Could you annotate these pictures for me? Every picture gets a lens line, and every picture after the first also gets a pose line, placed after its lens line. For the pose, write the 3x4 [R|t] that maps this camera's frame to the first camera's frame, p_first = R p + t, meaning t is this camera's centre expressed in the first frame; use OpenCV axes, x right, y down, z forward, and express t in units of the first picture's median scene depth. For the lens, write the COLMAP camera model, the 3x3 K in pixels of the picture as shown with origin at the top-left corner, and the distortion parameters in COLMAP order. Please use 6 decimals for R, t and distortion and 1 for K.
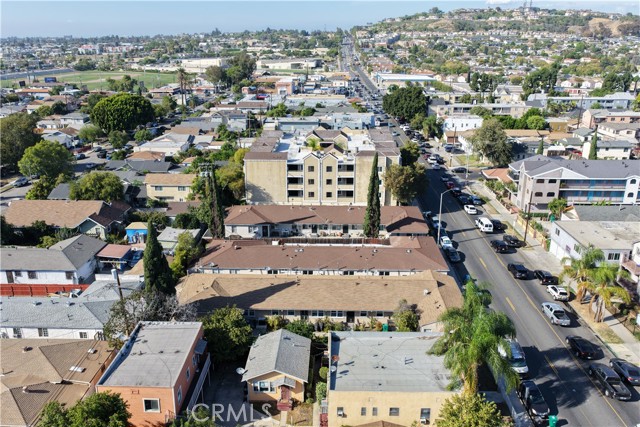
lens RADIAL K [[530.5, 0, 320.0], [0, 530.5, 213.5], [0, 0, 1]] dist [-0.008805, 0.002355]
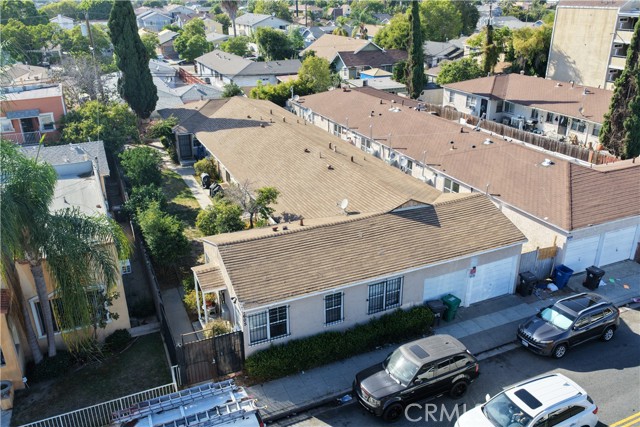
lens RADIAL K [[530.5, 0, 320.0], [0, 530.5, 213.5], [0, 0, 1]] dist [-0.008805, 0.002355]
pose [[0.434537, 0.344512, -0.832159, 0.349692], [-0.260345, 0.932554, 0.250128, 0.041521], [0.862205, 0.107959, 0.494921, 0.544157]]
